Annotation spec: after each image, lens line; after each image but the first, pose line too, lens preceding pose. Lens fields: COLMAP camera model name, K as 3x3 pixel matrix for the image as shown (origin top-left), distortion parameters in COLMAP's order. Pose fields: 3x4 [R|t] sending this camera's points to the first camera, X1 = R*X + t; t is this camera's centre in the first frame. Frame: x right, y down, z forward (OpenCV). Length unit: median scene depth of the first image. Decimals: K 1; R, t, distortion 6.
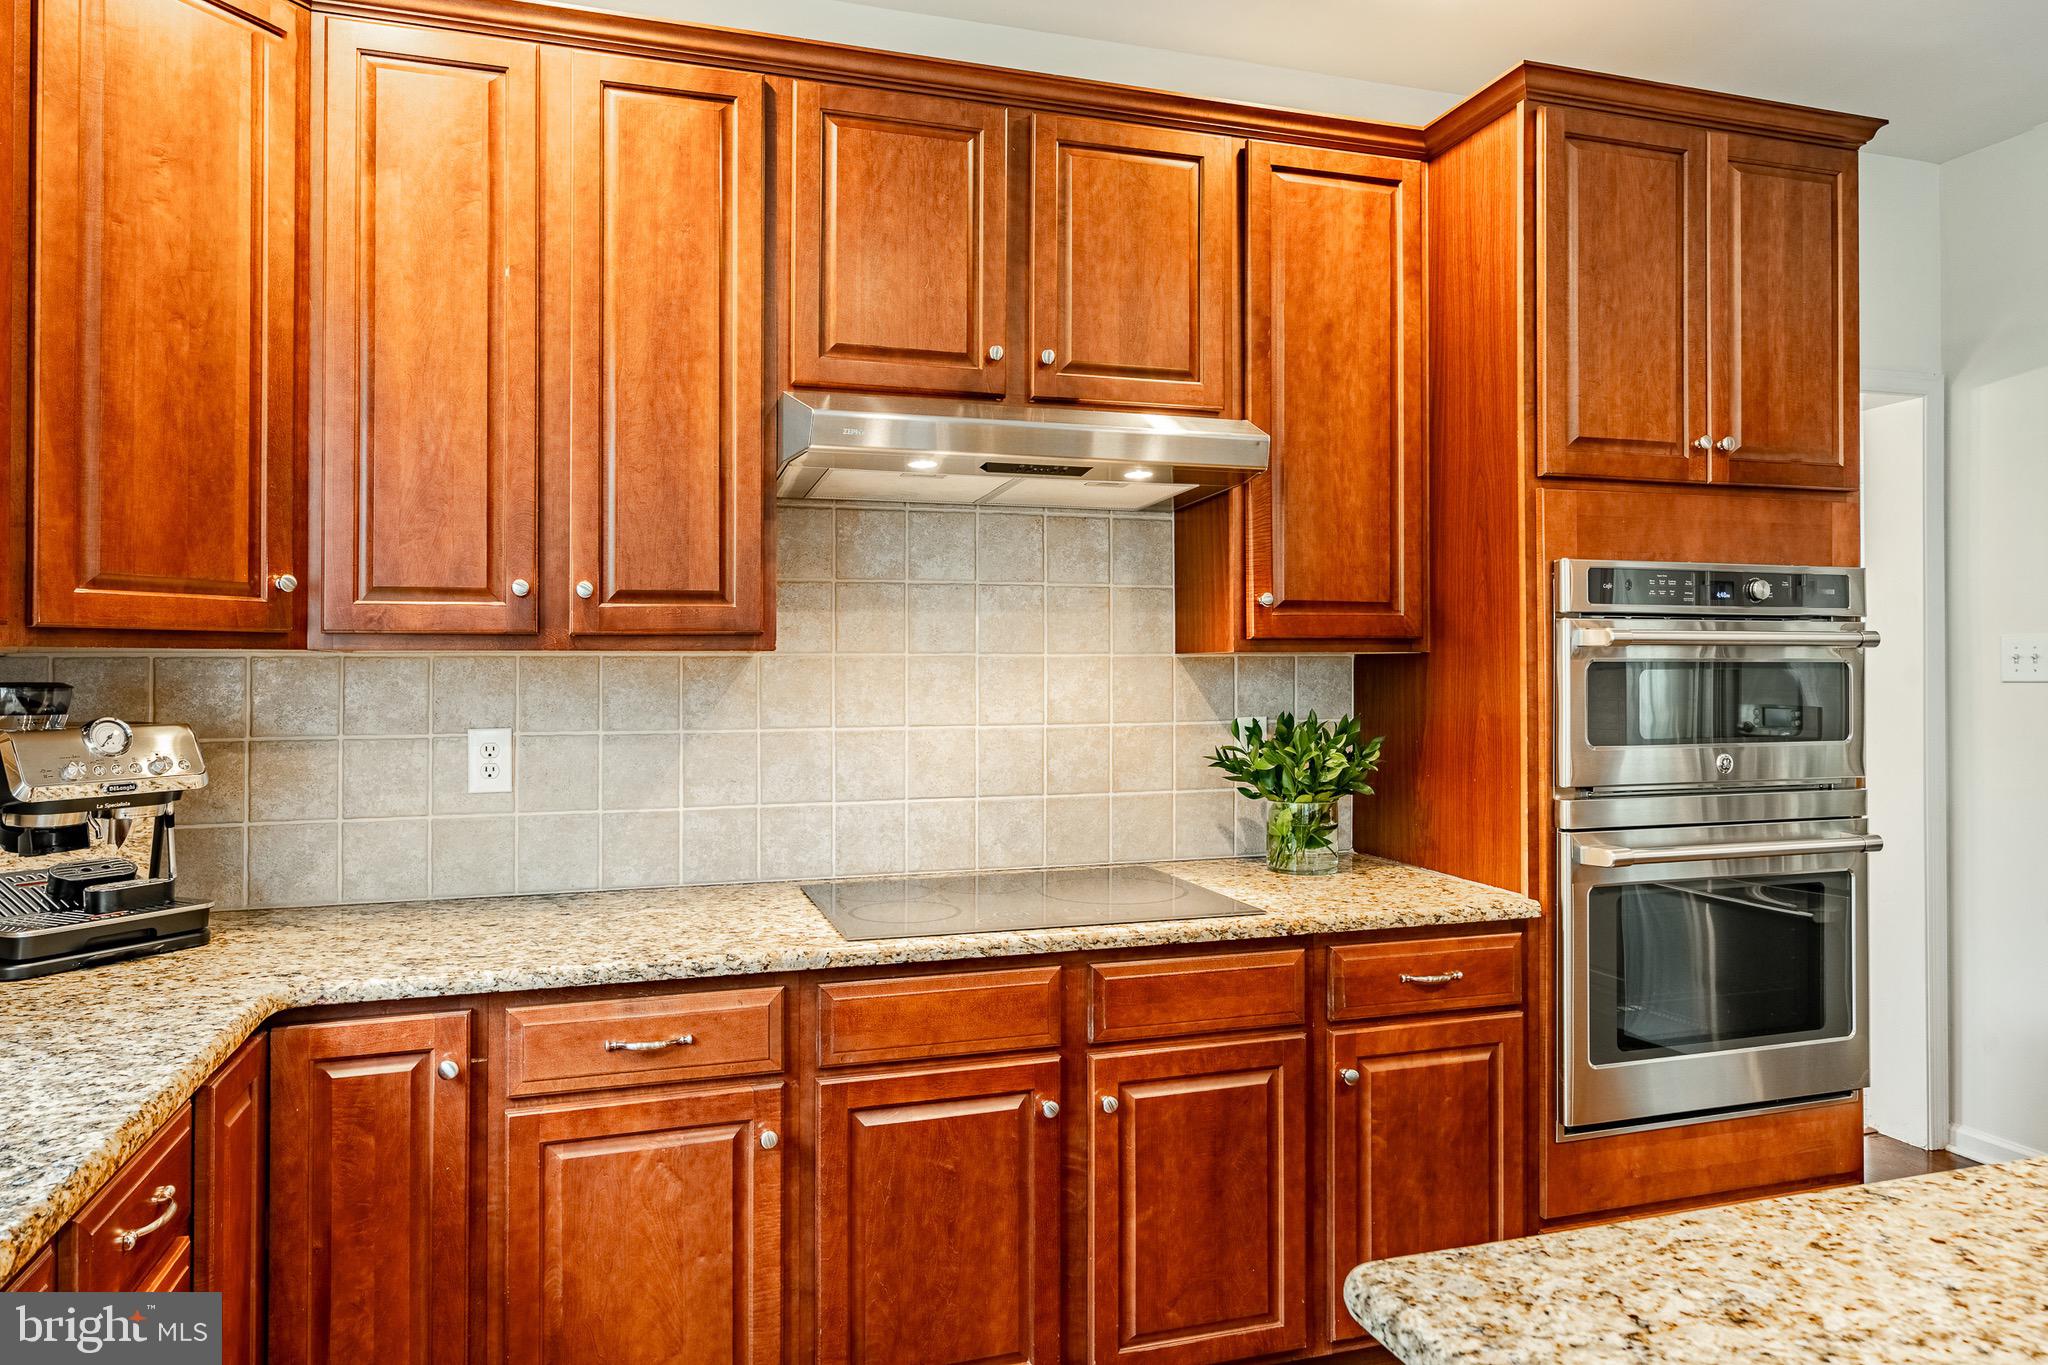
lens RADIAL K [[1280.4, 0, 1017.6], [0, 1280.4, 654.5], [0, 0, 1]] dist [-0.000449, -0.000565]
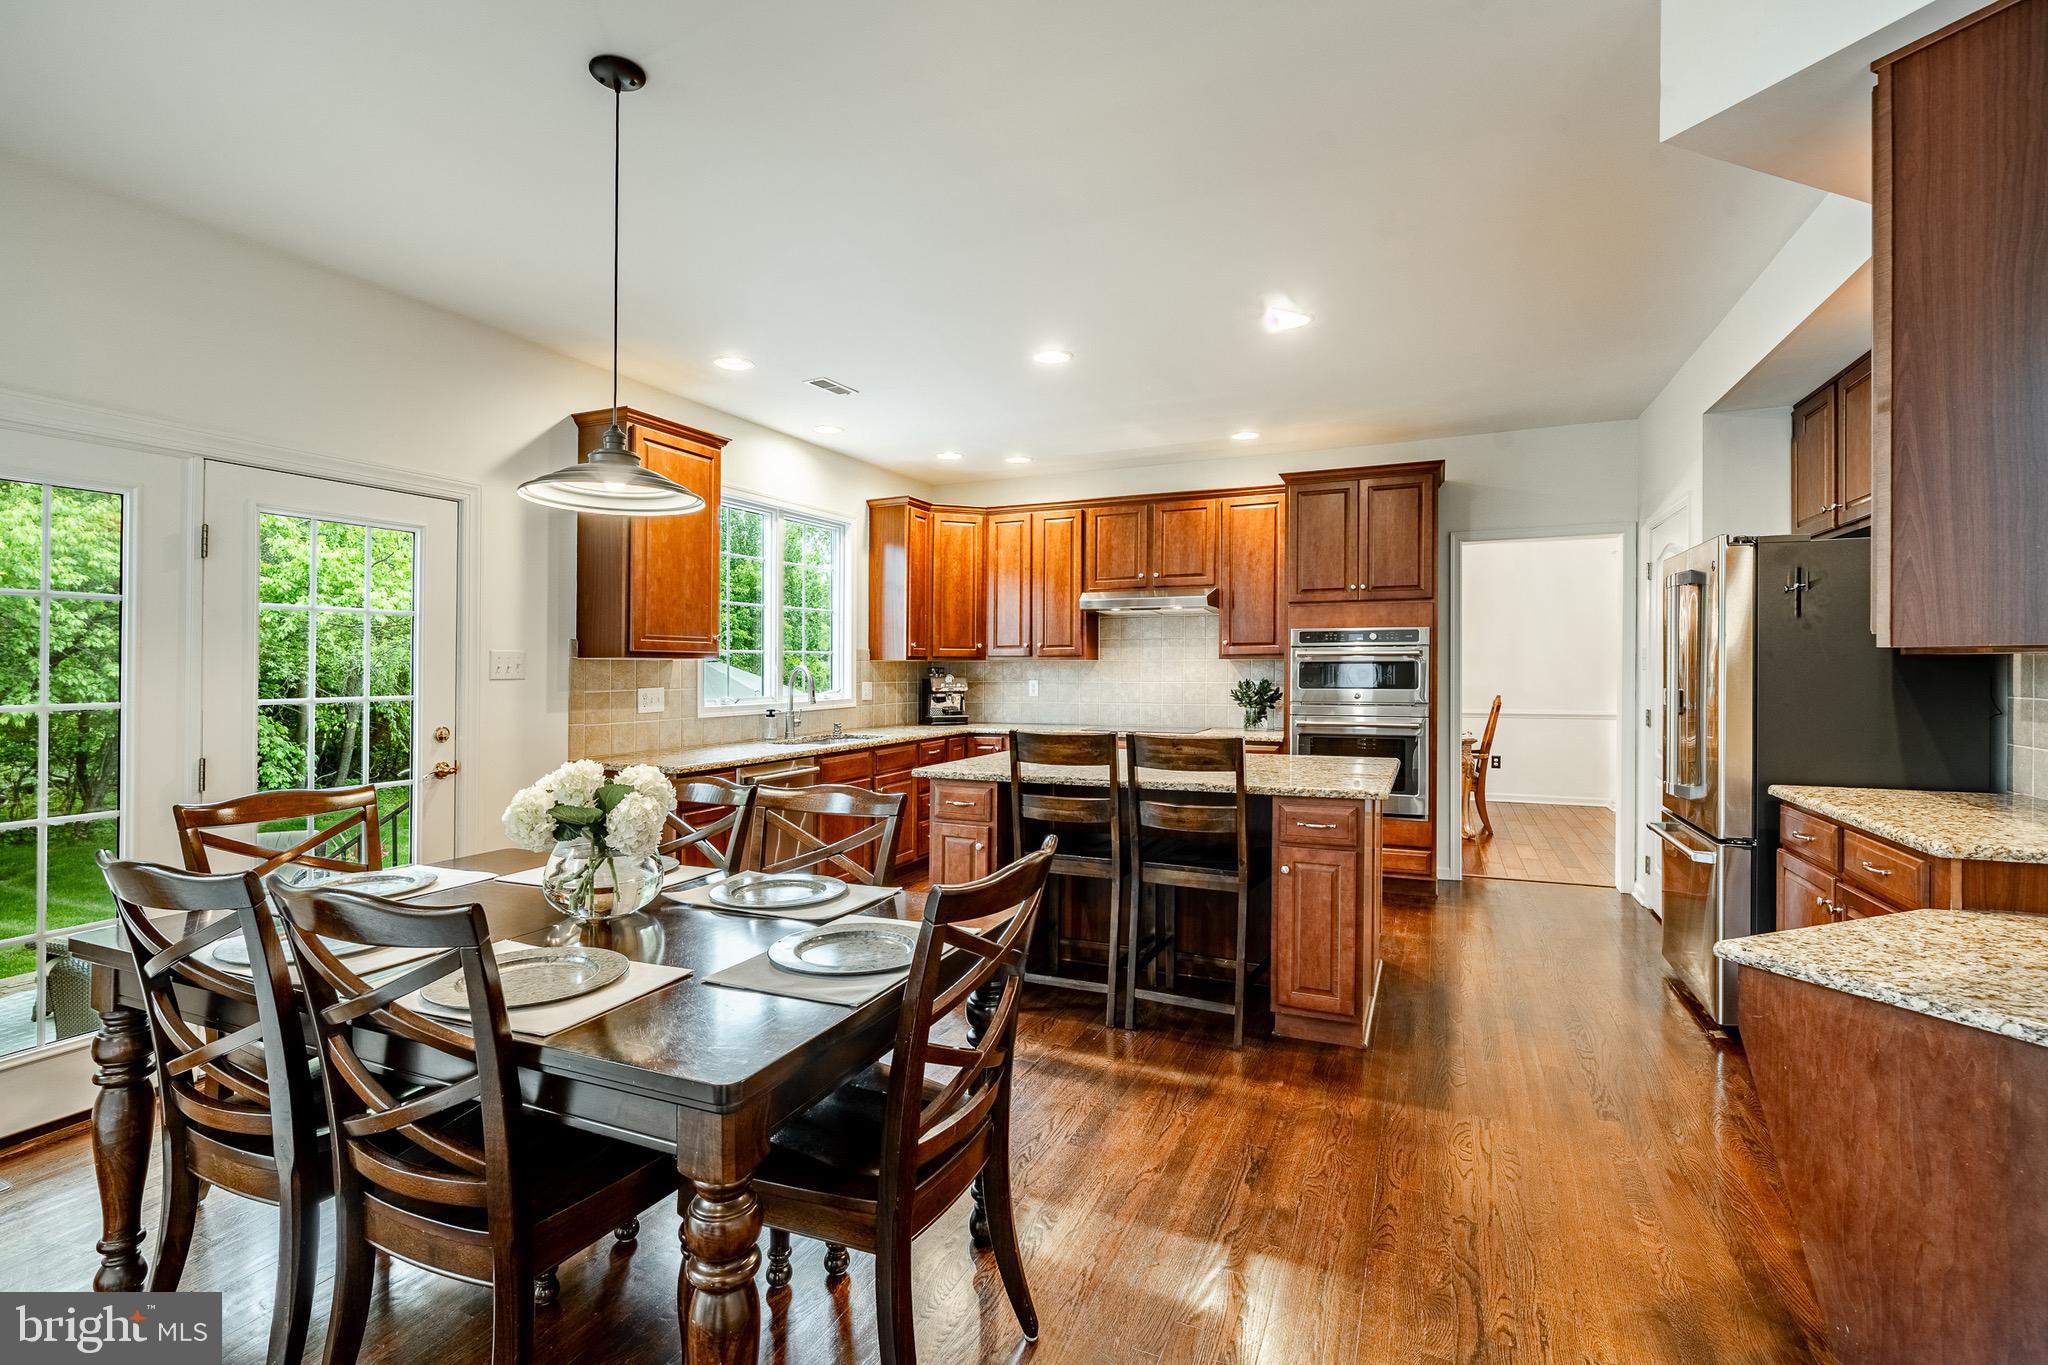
lens RADIAL K [[950.7, 0, 1004.8], [0, 950.7, 656.8], [0, 0, 1]] dist [-0.002812, -0.000074]
pose [[0.748002, -0.006987, -0.663659, 1.404235], [0.007383, 0.999970, -0.002207, -0.006432], [0.663655, -0.003249, 0.748032, -1.185754]]
